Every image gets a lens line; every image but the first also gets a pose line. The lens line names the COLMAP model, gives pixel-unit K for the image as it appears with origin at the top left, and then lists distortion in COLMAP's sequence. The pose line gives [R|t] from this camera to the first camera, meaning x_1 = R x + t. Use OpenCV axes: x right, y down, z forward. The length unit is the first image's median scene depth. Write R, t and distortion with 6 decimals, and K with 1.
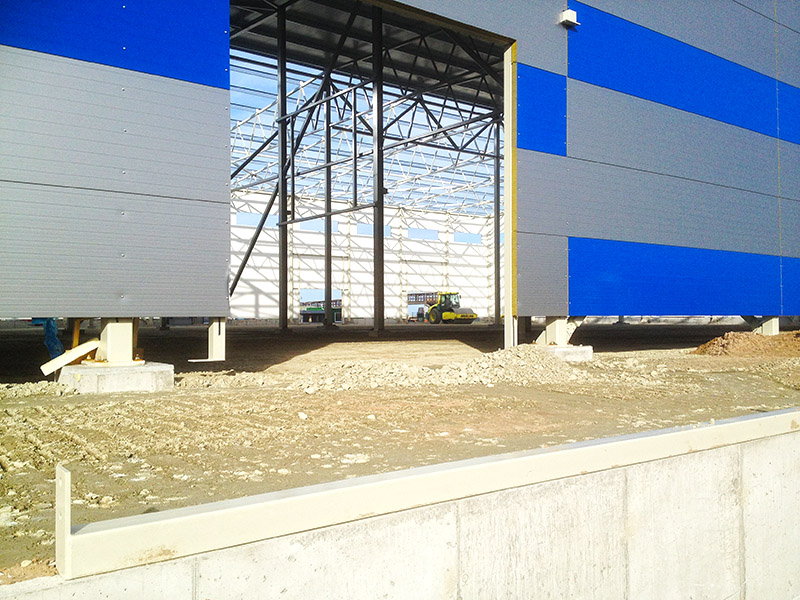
lens RADIAL K [[741.2, 0, 395.8], [0, 741.2, 299.0], [0, 0, 1]] dist [0.114188, -0.231457]
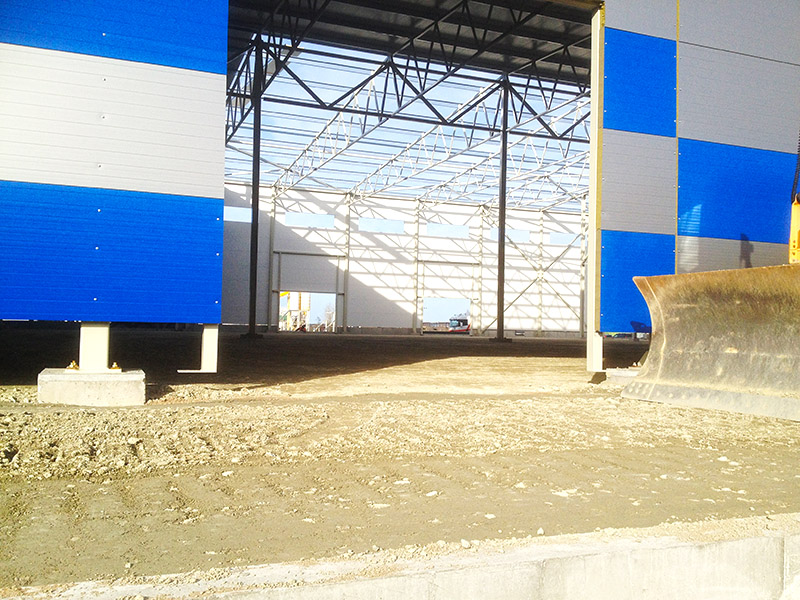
lens RADIAL K [[741.2, 0, 395.8], [0, 741.2, 299.0], [0, 0, 1]] dist [0.114188, -0.231457]
pose [[0.961549, 0.012737, -0.274338, 0.132633], [-0.016741, 0.999785, -0.012258, 0.001912], [0.274123, 0.016379, 0.961555, 0.103284]]
